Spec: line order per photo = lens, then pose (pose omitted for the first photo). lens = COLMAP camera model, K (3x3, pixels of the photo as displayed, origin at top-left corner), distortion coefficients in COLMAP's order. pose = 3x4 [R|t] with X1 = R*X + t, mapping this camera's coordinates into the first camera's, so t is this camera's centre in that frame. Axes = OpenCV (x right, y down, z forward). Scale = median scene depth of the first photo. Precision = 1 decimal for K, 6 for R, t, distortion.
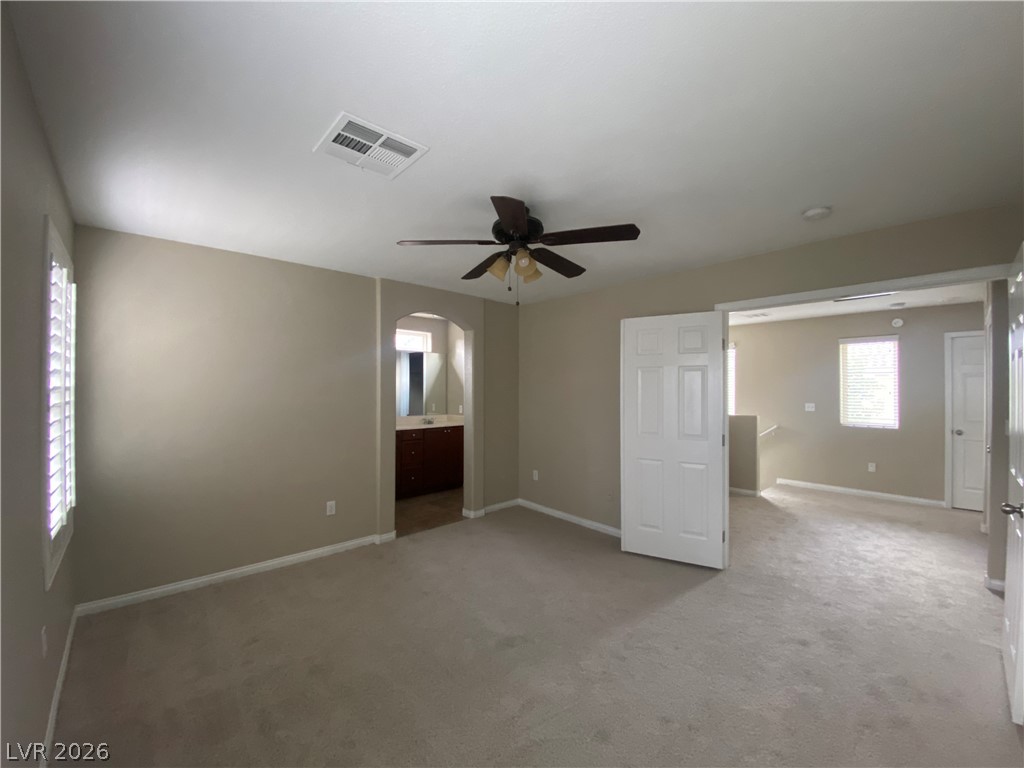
lens RADIAL K [[414.5, 0, 518.7], [0, 414.5, 383.9], [0, 0, 1]] dist [0.001997, -0.012388]
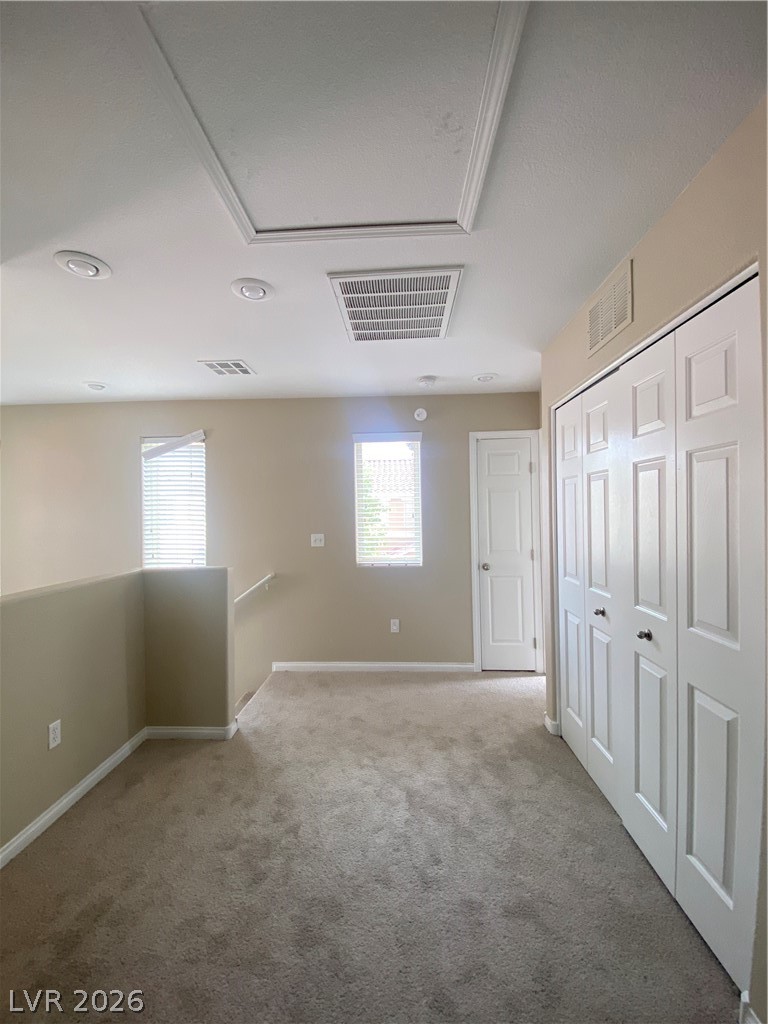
lens RADIAL K [[414.5, 0, 386.8], [0, 414.5, 510.2], [0, 0, 1]] dist [0.001997, -0.012388]
pose [[0.734453, -0.015811, 0.678475, 0.395552], [0.012904, 0.999873, 0.009333, 0.005580], [-0.678537, 0.001901, 0.734564, 0.517158]]
